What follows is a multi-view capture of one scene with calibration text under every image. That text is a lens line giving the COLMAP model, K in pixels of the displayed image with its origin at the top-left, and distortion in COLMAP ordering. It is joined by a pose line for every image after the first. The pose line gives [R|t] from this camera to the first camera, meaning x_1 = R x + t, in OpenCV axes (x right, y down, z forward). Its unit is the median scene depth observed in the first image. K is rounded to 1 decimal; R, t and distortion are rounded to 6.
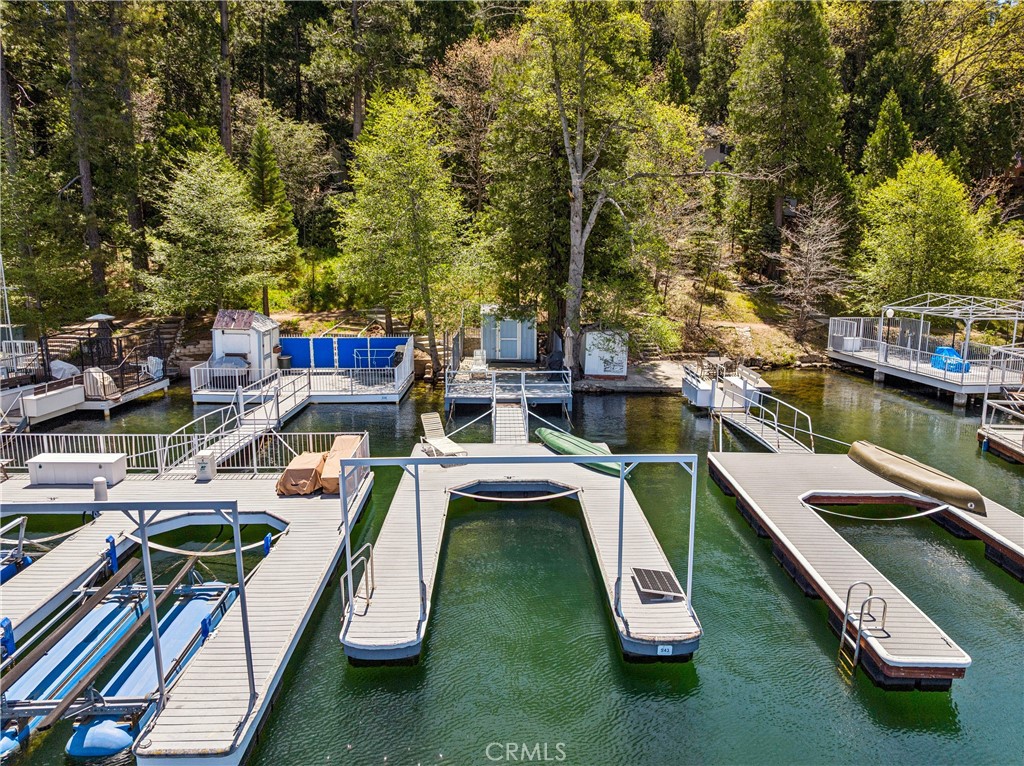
lens RADIAL K [[766.3, 0, 513.2], [0, 766.3, 384.9], [0, 0, 1]] dist [-0.052677, 0.001702]
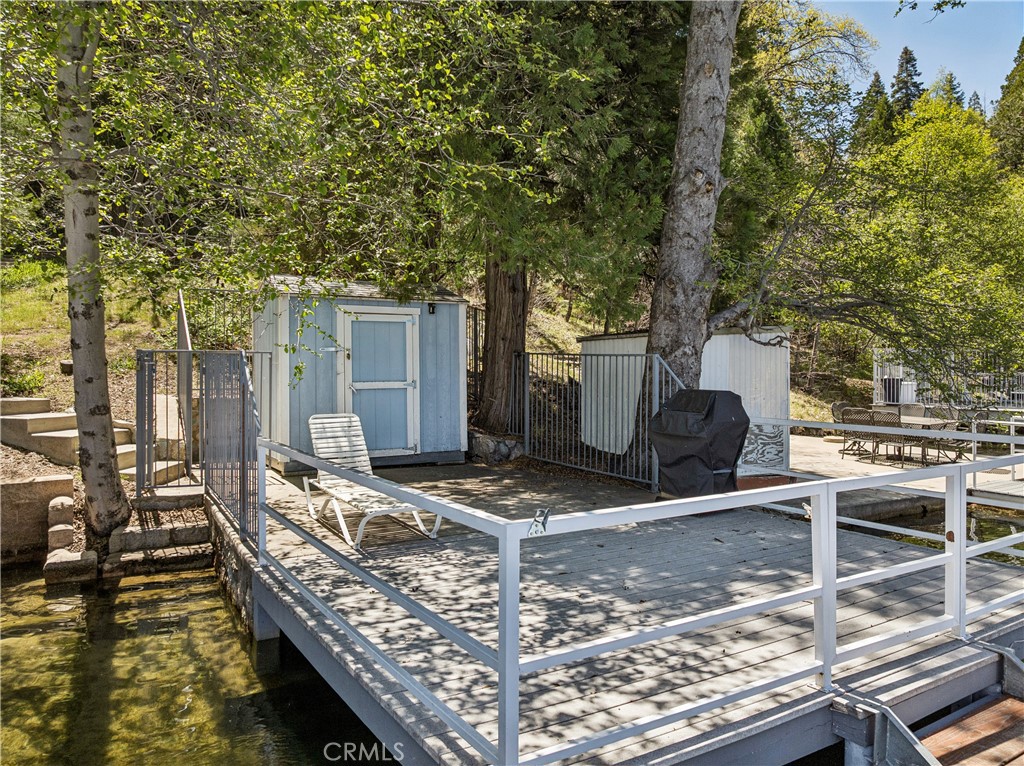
lens RADIAL K [[766.3, 0, 512.4], [0, 766.3, 377.6], [0, 0, 1]] dist [-0.052677, 0.001702]
pose [[0.853817, -0.013181, 0.520406, -0.112863], [0.097120, 0.986161, -0.134366, -0.020452], [-0.511433, 0.165266, 0.843281, 0.742653]]
